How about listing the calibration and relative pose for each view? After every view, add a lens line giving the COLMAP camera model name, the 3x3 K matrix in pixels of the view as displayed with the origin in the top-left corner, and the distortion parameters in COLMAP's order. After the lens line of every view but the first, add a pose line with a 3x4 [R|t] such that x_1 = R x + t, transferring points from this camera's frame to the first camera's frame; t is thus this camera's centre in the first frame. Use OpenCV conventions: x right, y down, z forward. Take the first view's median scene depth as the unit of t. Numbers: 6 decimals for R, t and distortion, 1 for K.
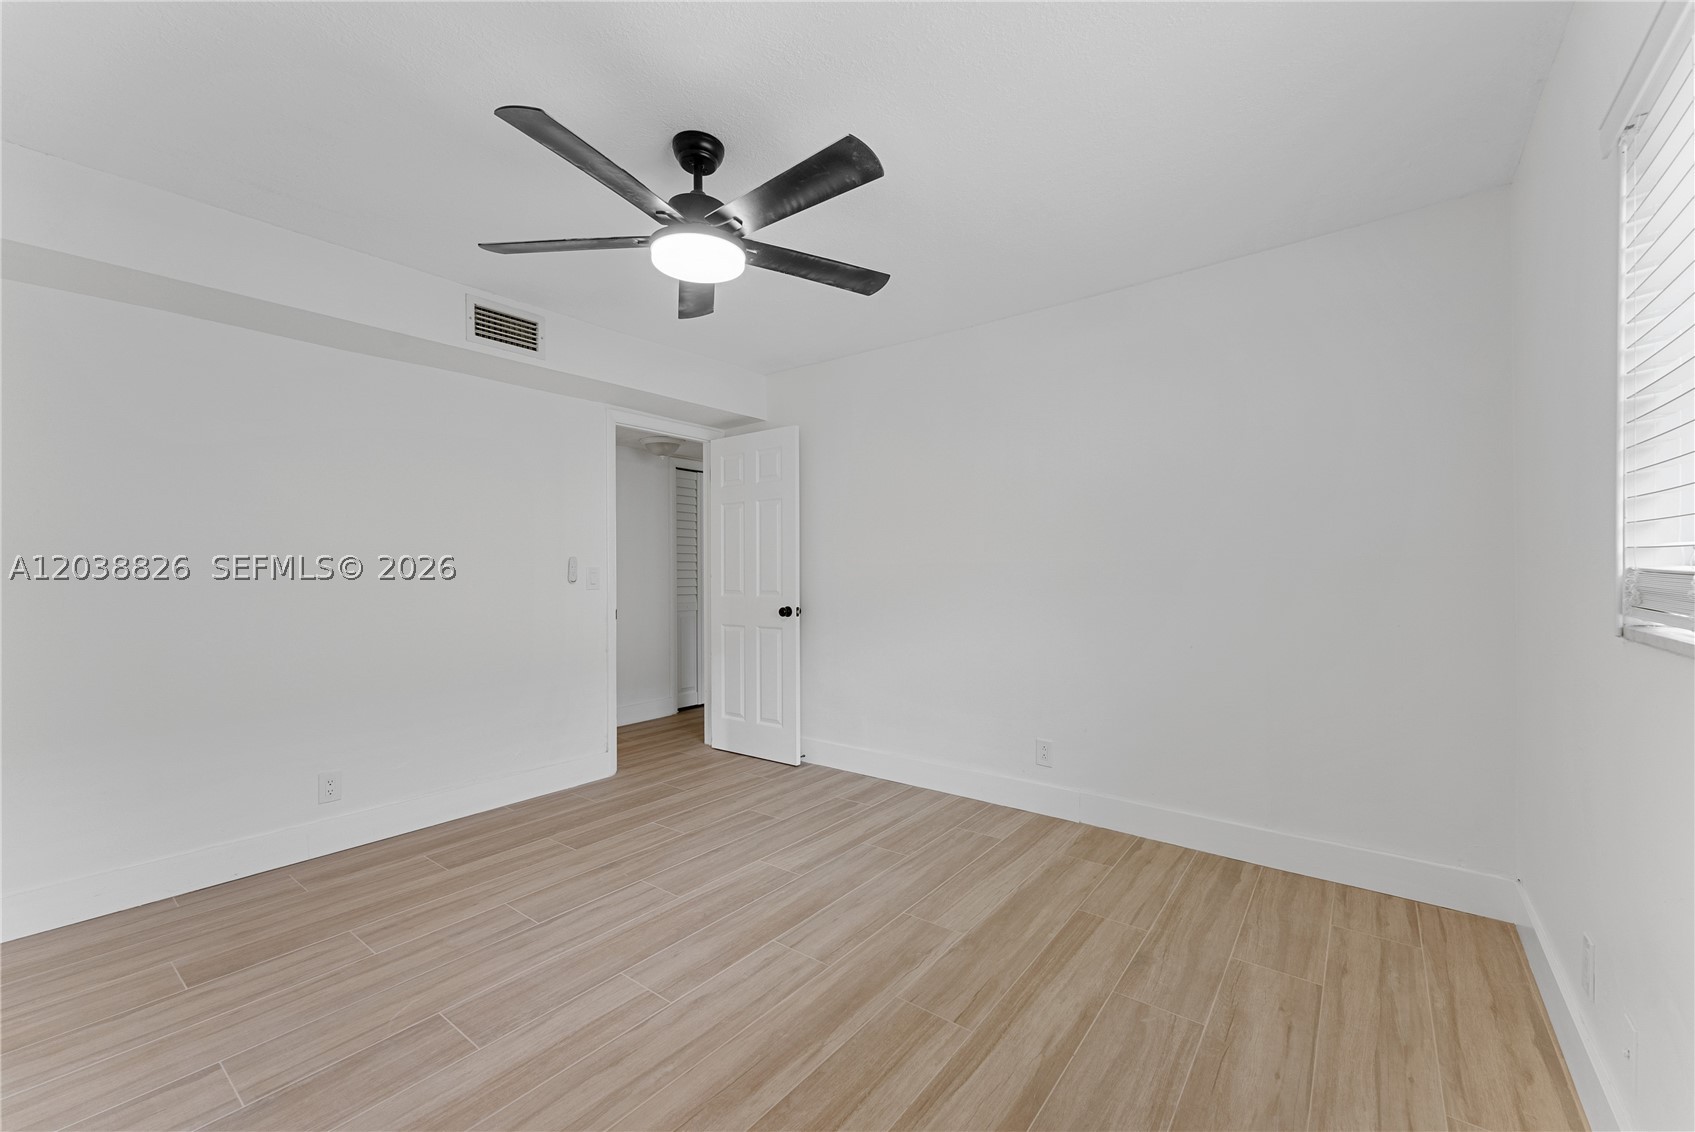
lens RADIAL K [[674.3, 0, 847.5], [0, 674.3, 566.0], [0, 0, 1]] dist [-0.002294, -0.000600]
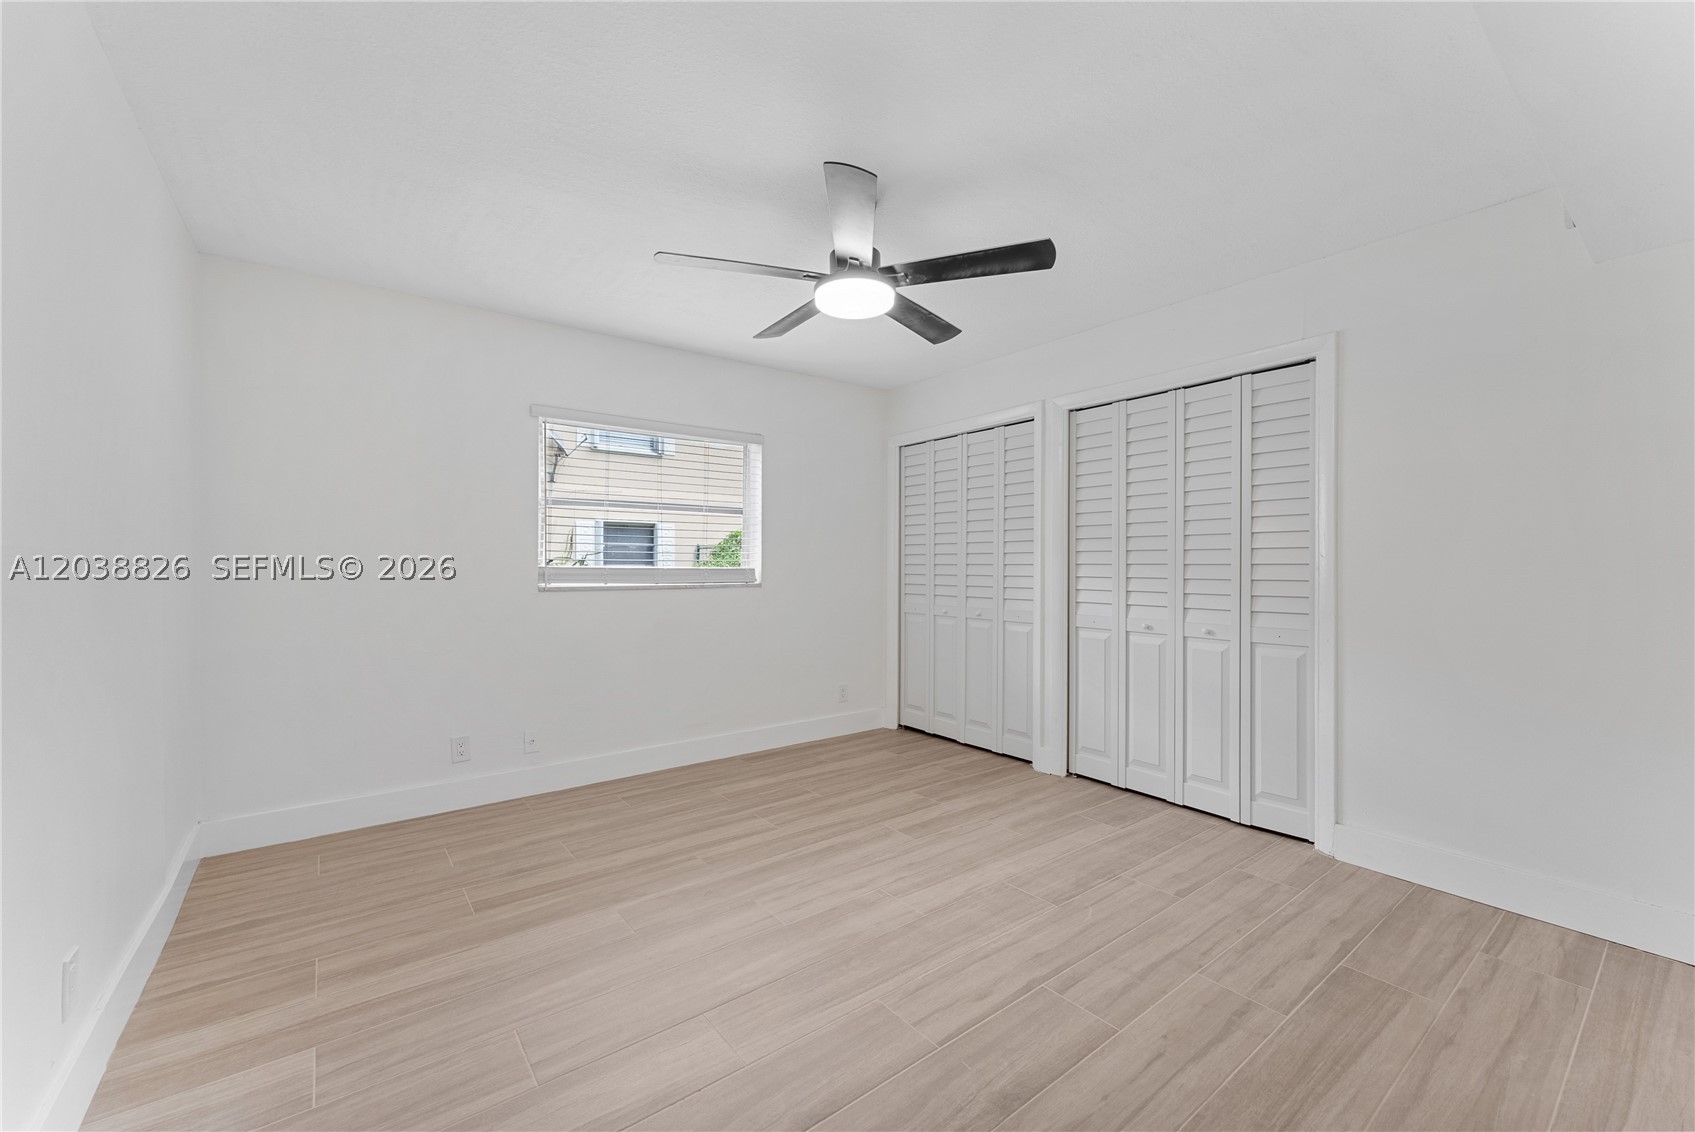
lens RADIAL K [[674.3, 0, 847.5], [0, 674.3, 566.0], [0, 0, 1]] dist [-0.002294, -0.000600]
pose [[-0.965800, 0.005525, 0.259230, -0.501135], [0.004303, 0.999977, -0.005282, 0.021113], [-0.259253, -0.003986, -0.965801, 2.102227]]
